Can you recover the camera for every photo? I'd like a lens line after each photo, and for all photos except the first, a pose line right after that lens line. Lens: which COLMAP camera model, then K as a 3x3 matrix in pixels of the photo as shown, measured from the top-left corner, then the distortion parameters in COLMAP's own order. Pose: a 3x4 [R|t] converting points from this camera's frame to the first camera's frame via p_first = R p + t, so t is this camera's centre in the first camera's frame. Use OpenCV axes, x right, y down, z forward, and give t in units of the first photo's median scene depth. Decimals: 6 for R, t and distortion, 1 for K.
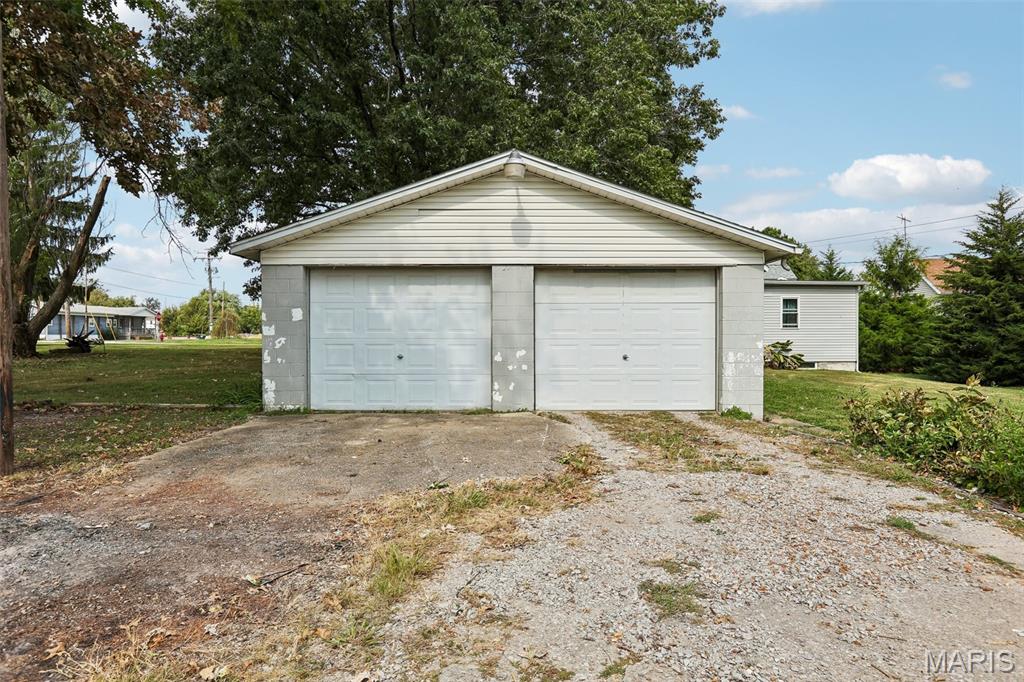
lens RADIAL K [[694.9, 0, 512.3], [0, 694.9, 345.3], [0, 0, 1]] dist [-0.007594, 0.000178]
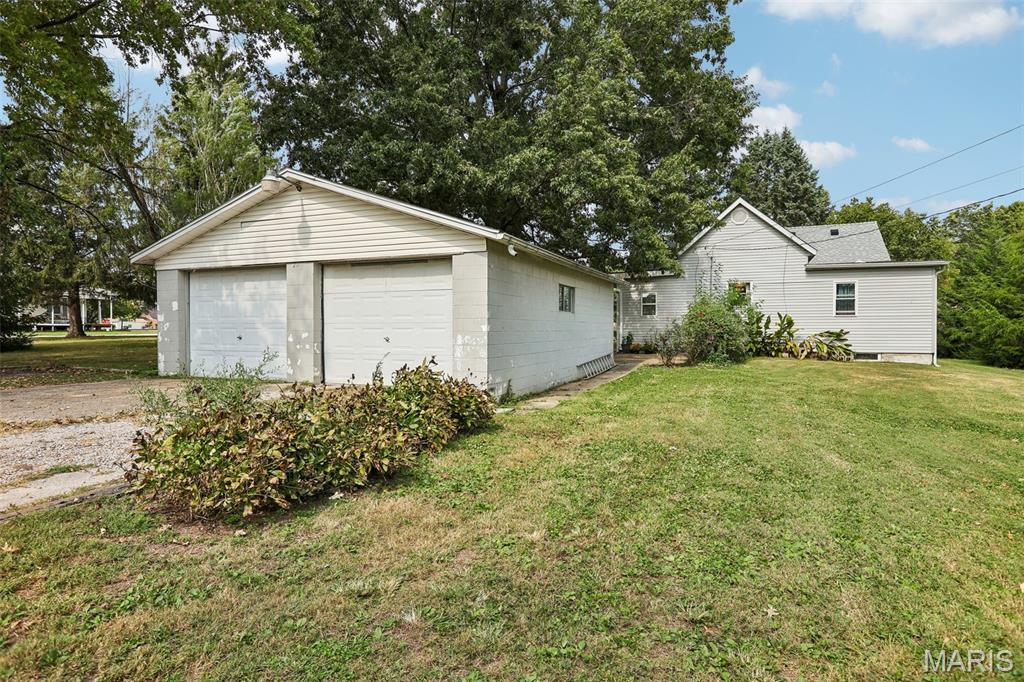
lens RADIAL K [[619.2, 0, 514.3], [0, 619.2, 337.8], [0, 0, 1]] dist [-0.004397, -0.000511]
pose [[0.906655, 0.006427, -0.421824, 0.783795], [-0.005878, 0.999979, 0.002602, 0.010834], [0.421832, 0.000120, 0.906674, 0.174924]]
